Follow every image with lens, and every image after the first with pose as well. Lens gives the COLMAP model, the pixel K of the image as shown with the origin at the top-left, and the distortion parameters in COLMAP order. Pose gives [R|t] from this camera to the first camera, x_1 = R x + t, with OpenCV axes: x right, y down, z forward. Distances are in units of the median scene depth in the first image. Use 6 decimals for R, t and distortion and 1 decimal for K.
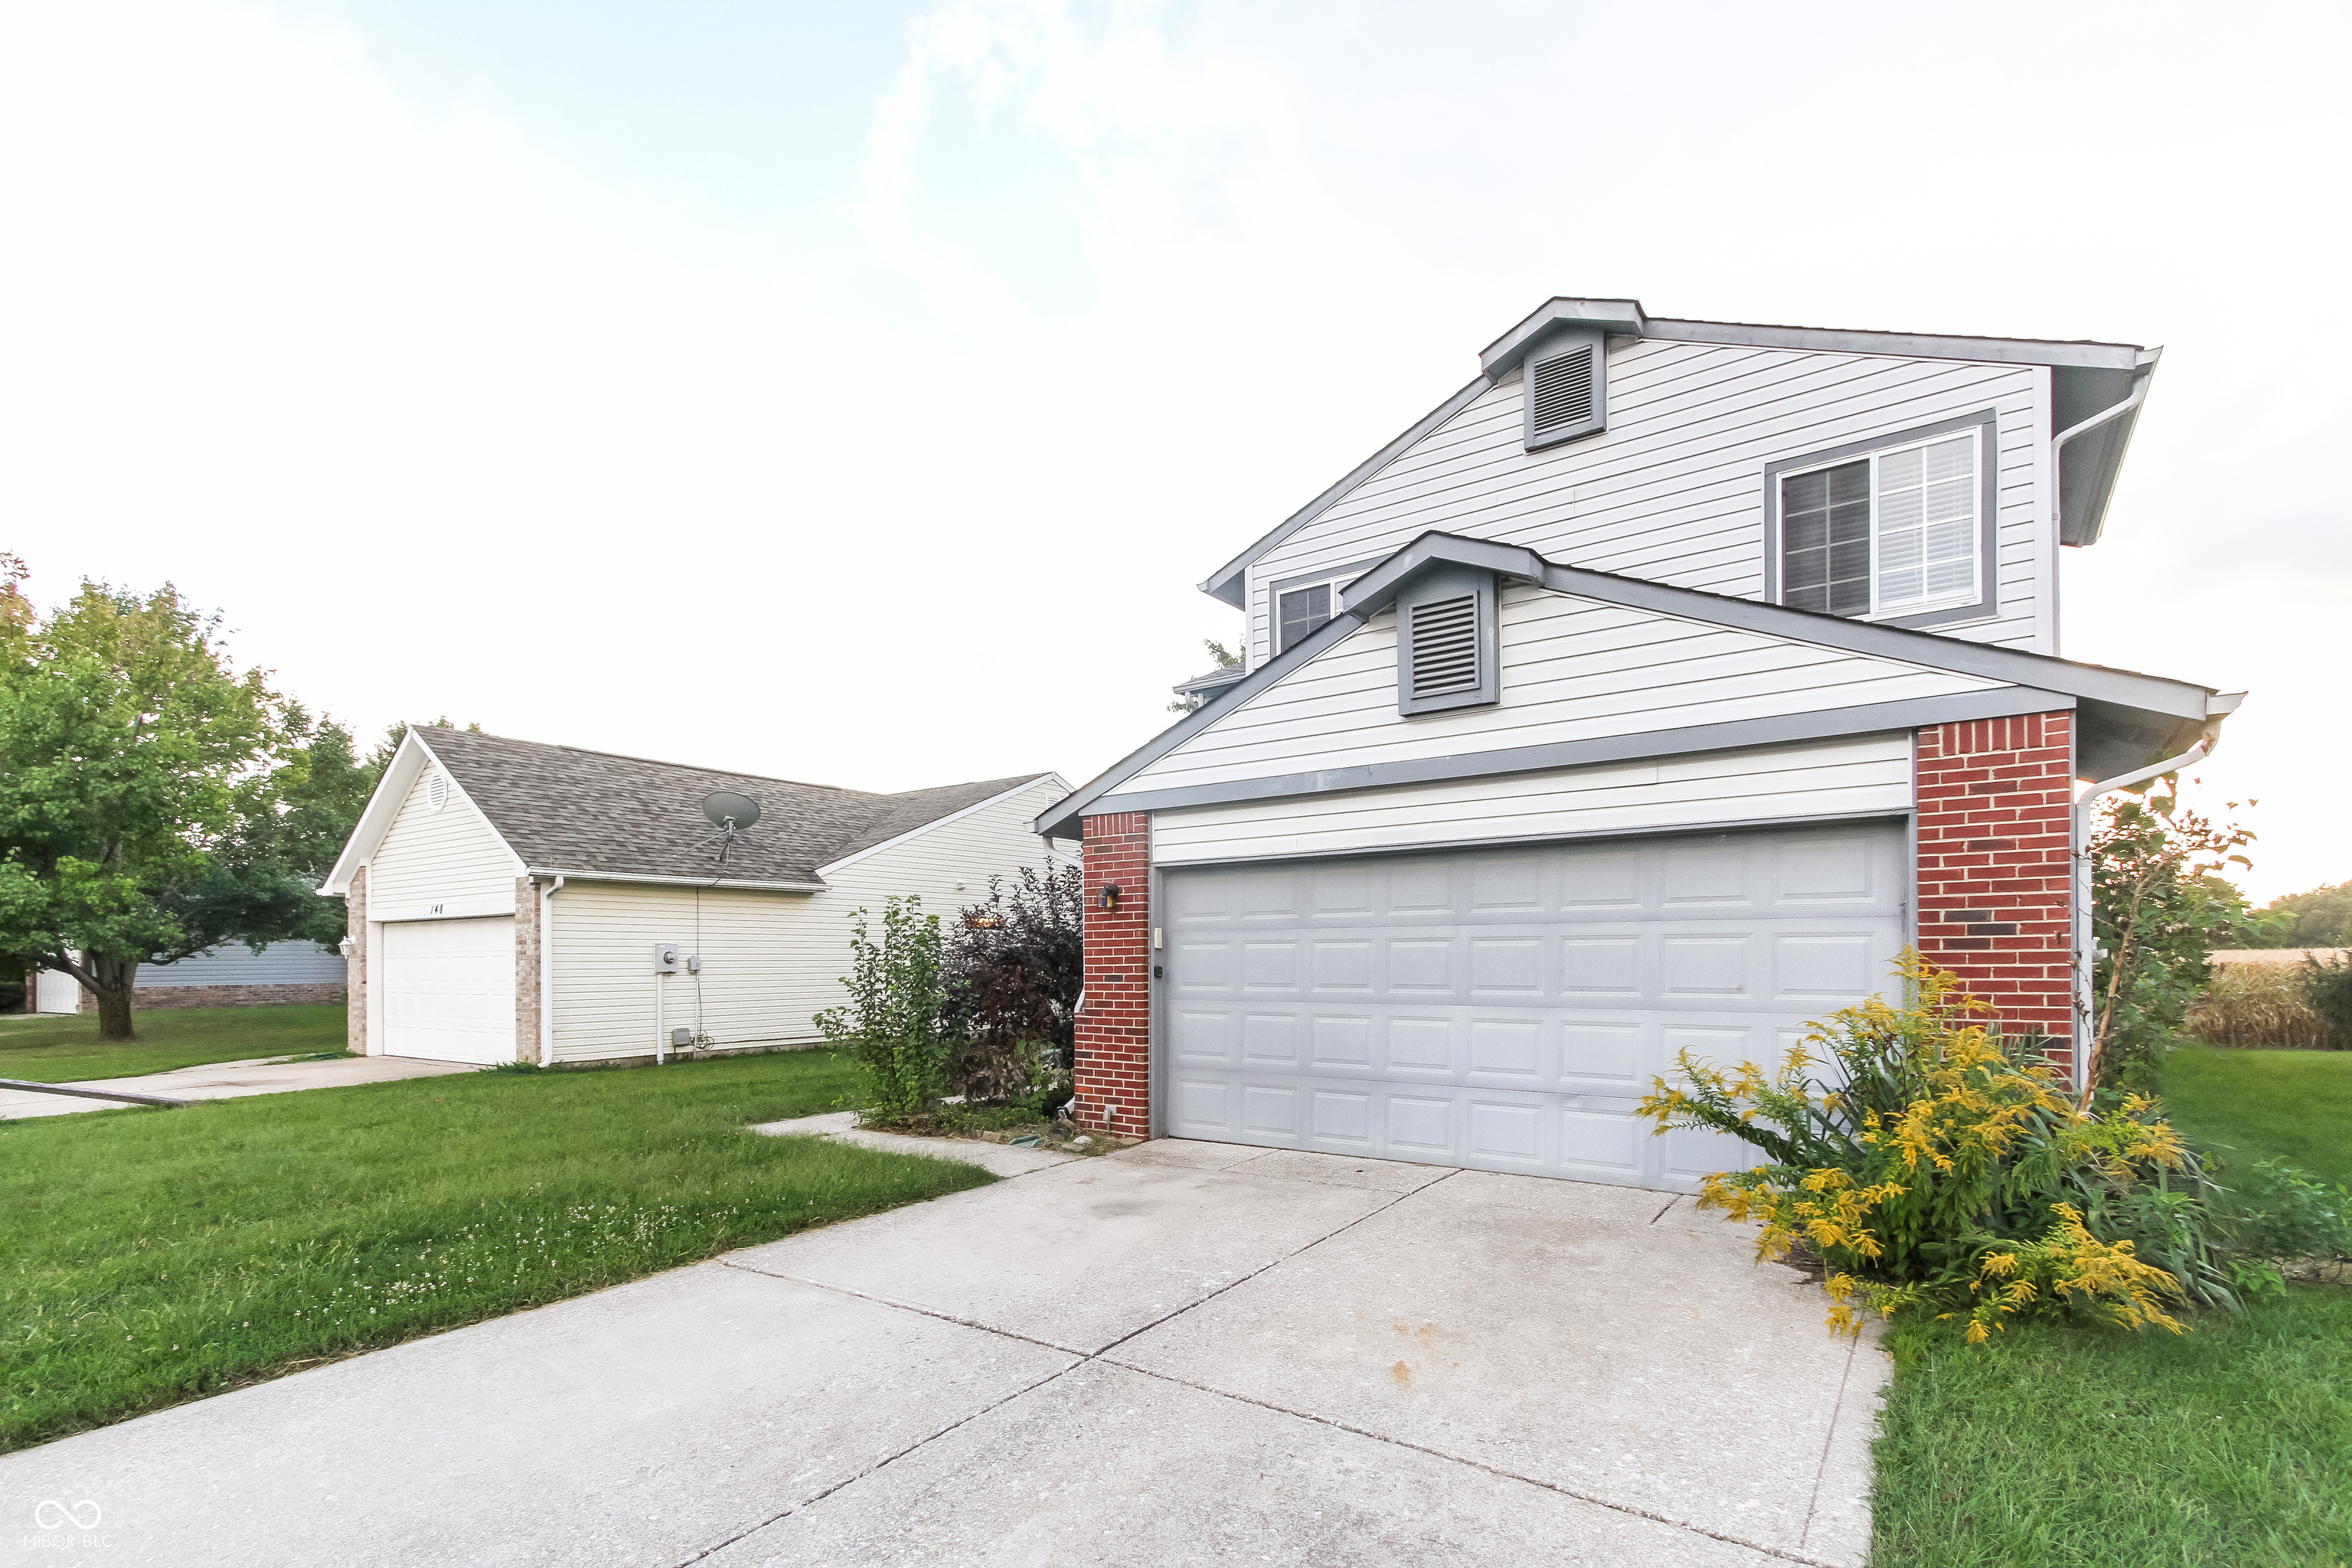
lens RADIAL K [[1036.9, 0, 1175.4], [0, 1036.9, 953.5], [0, 0, 1]] dist [0.002596, 0.000114]
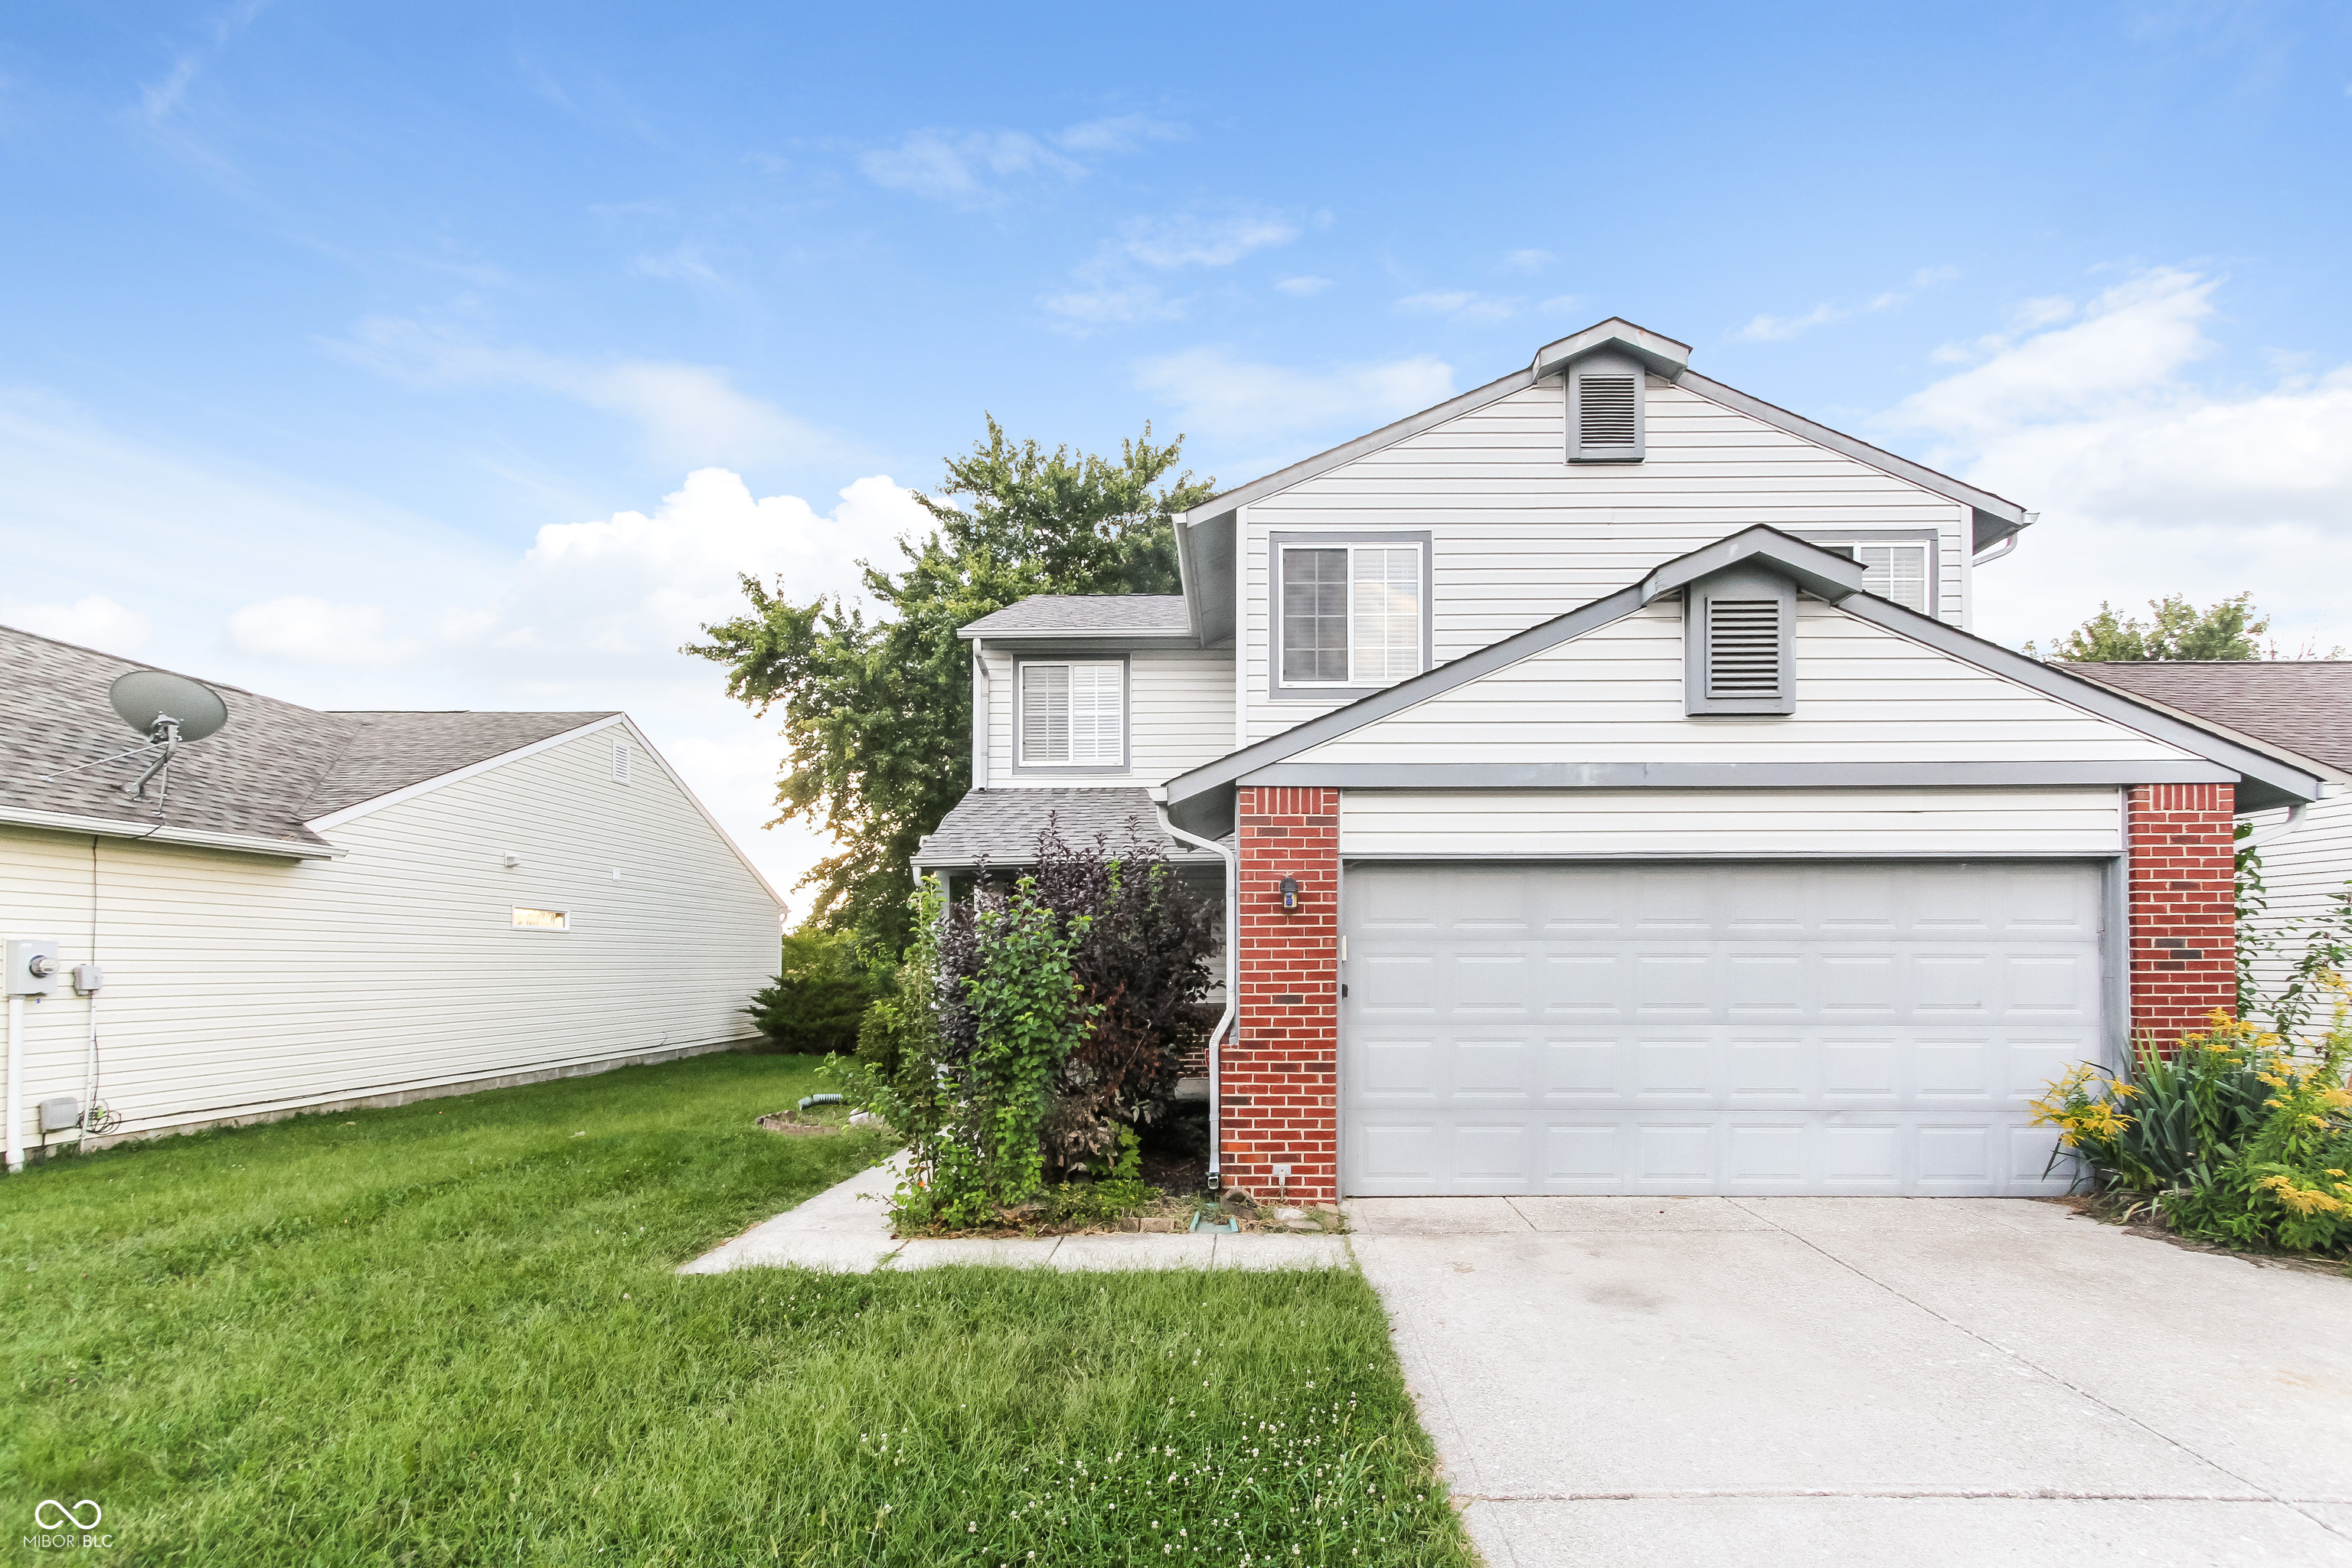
lens RADIAL K [[1103.6, 0, 1178.9], [0, 1103.6, 947.8], [0, 0, 1]] dist [0.007874, -0.000309]
pose [[0.826166, 0.015480, 0.563214, -0.673007], [-0.007259, 0.999832, -0.016832, 0.000027], [-0.563380, 0.009818, 0.826139, 0.416631]]
